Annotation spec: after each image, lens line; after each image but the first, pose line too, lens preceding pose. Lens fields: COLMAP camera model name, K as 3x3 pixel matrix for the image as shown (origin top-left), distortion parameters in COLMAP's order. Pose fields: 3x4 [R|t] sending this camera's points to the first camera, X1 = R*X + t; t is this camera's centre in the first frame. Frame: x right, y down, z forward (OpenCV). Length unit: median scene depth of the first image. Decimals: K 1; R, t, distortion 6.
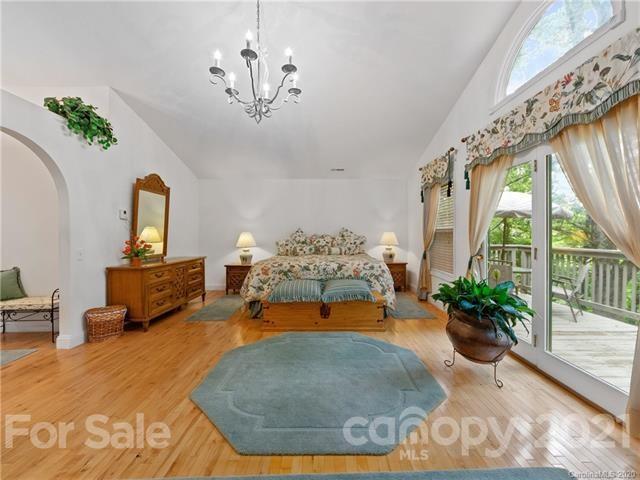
lens RADIAL K [[261.5, 0, 327.8], [0, 261.5, 242.4], [0, 0, 1]] dist [-0.000684, -0.000033]
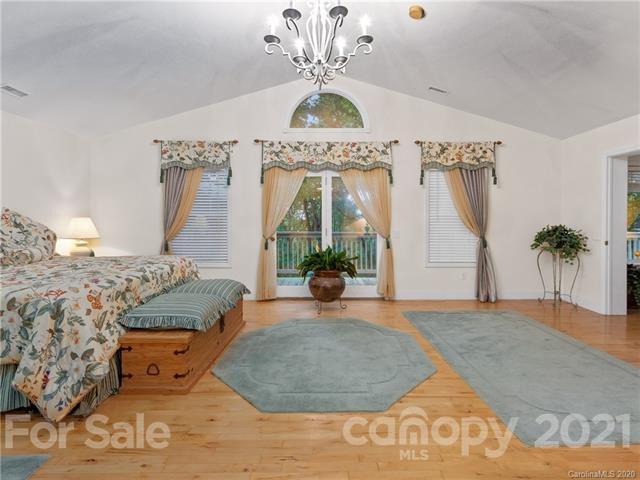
lens RADIAL K [[323.6, 0, 321.1], [0, 323.6, 230.3], [0, 0, 1]] dist [0.000366, 0.000440]
pose [[0.033917, -0.026742, 0.999067, -0.947762], [0.034873, 0.999065, 0.025558, -0.018158], [-0.998816, 0.033974, 0.034818, 0.690332]]
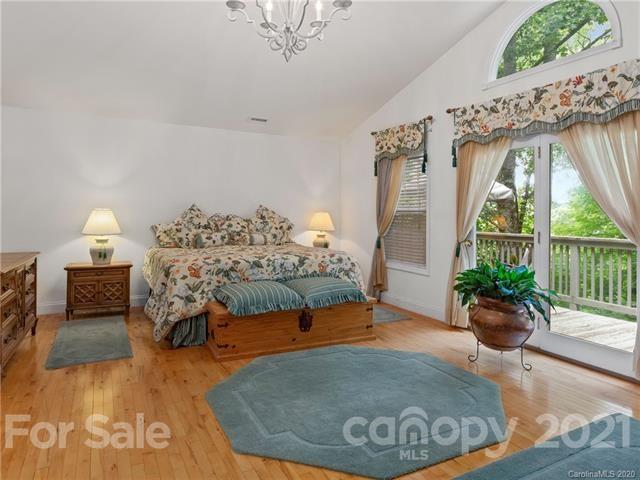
lens RADIAL K [[407.4, 0, 321.1], [0, 407.4, 222.2], [0, 0, 1]] dist [-0.003074, -0.003105]
pose [[0.894419, 0.006959, 0.447175, -0.488841], [-0.001271, 0.999914, -0.013020, 0.002906], [-0.447228, 0.011077, 0.894352, -0.031972]]
